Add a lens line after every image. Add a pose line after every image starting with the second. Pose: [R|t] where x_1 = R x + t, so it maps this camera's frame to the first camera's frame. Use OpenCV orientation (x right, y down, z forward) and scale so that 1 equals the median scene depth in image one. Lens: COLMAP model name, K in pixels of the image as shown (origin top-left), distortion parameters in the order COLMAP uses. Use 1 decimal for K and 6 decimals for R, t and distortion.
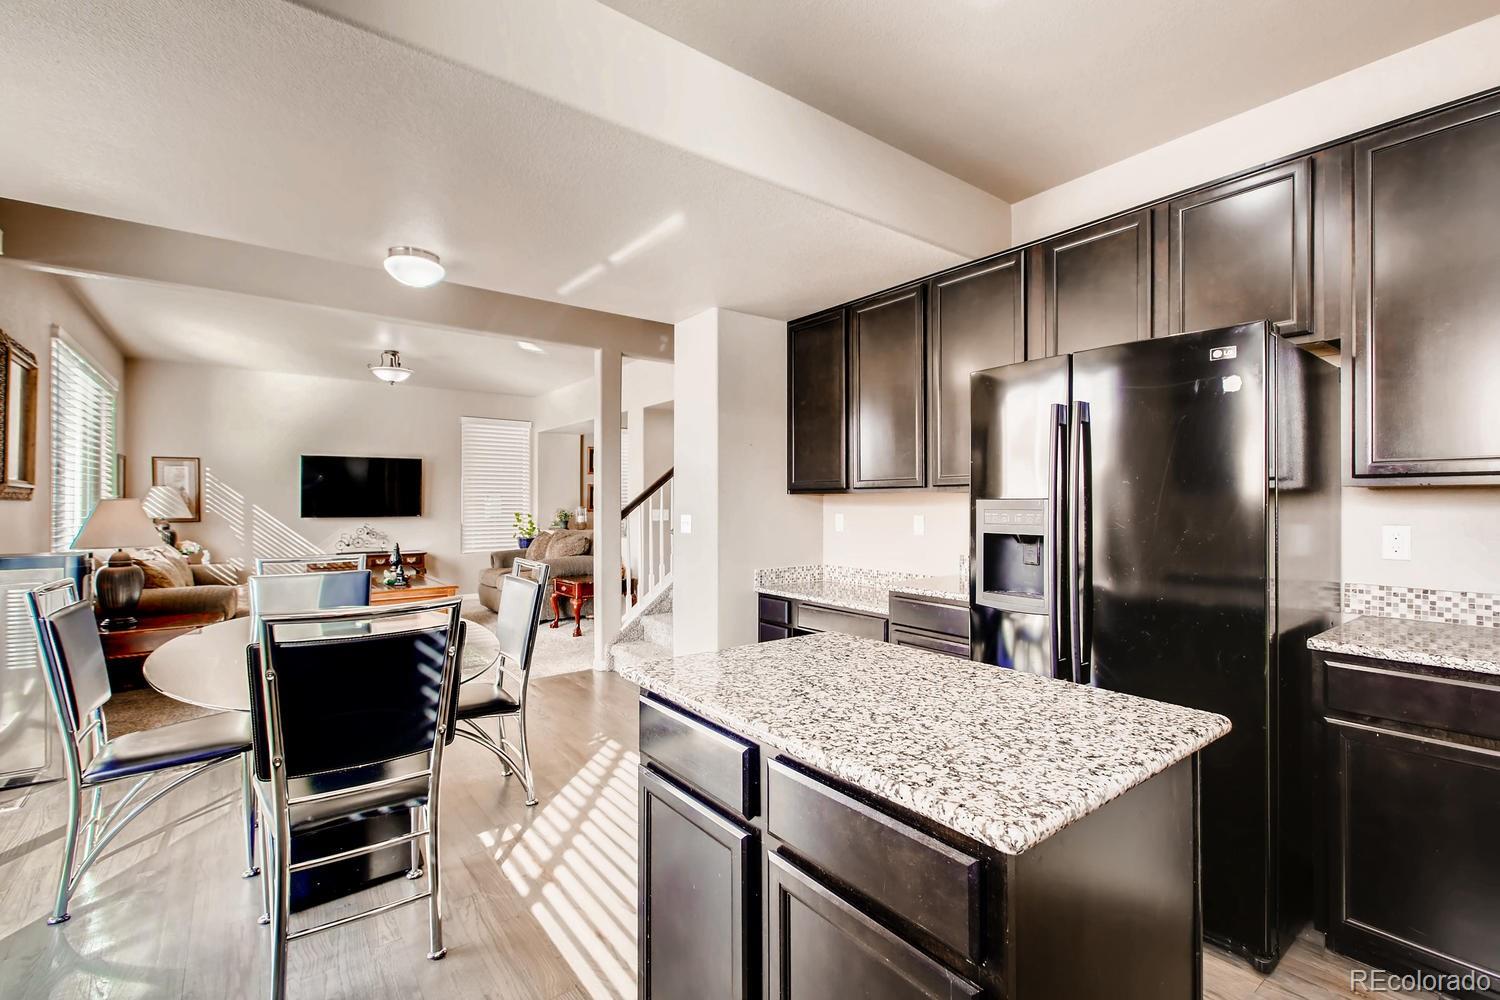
lens RADIAL K [[660.6, 0, 746.6], [0, 660.6, 499.0], [0, 0, 1]] dist [0.006618, 0.000465]
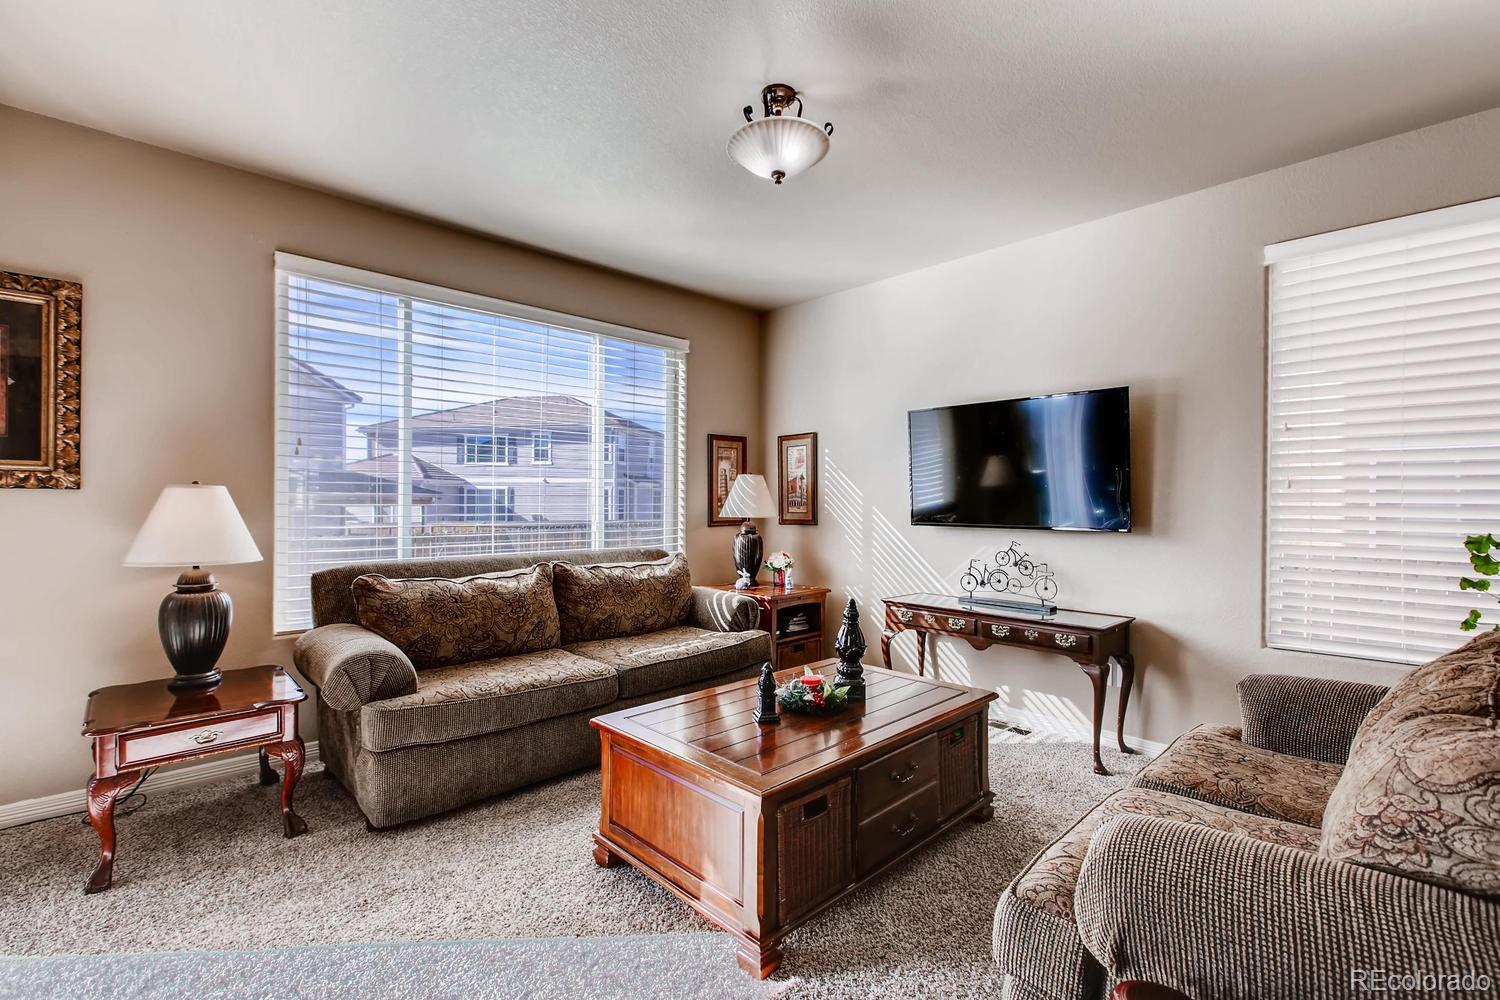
lens RADIAL K [[665.2, 0, 746.8], [0, 665.2, 498.6], [0, 0, 1]] dist [0.003877, 0.000105]
pose [[0.113244, -0.000343, -0.993567, -0.155770], [0.000741, 1.000000, -0.000260, 0.007681], [0.993567, -0.000707, 0.113244, 0.920389]]
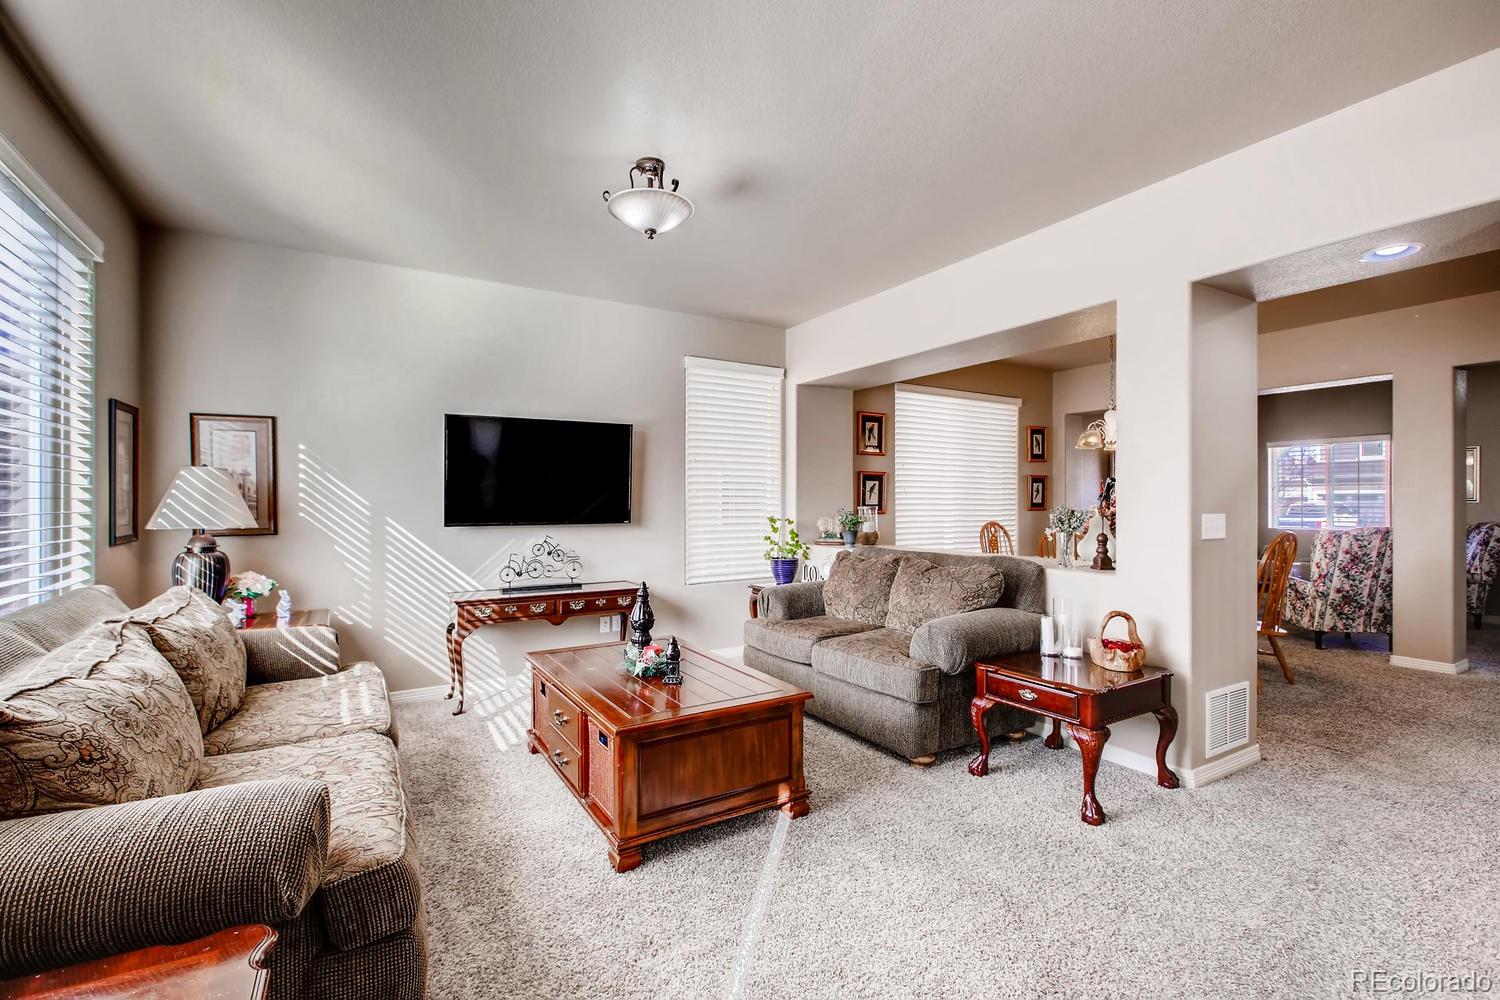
lens RADIAL K [[659.4, 0, 740.4], [0, 659.4, 503.7], [0, 0, 1]] dist [0.024360, -0.011437]
pose [[0.993254, 0.001377, -0.115950, -0.413825], [-0.000267, 0.999954, 0.009590, 0.004322], [0.115958, -0.009494, 0.993209, 0.544820]]
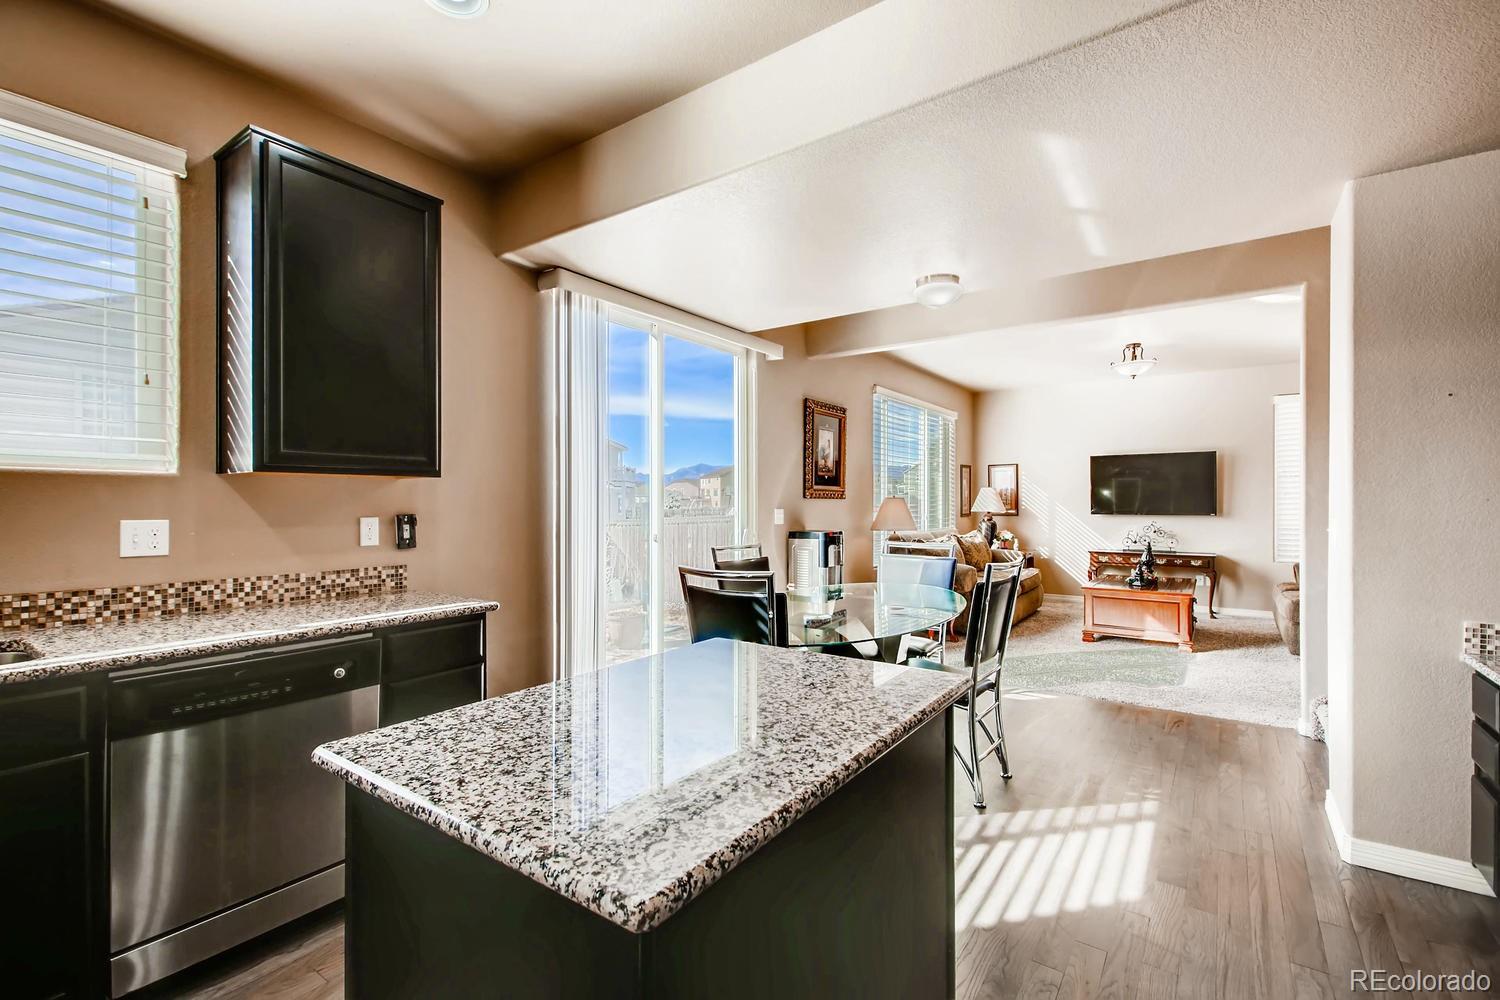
lens RADIAL K [[665.2, 0, 746.8], [0, 665.2, 498.6], [0, 0, 1]] dist [0.003877, 0.000105]
pose [[0.297161, -0.002161, -0.954825, 0.222958], [0.004313, 0.999990, -0.000921, 0.001880], [0.954818, -0.003845, 0.297167, 0.165218]]
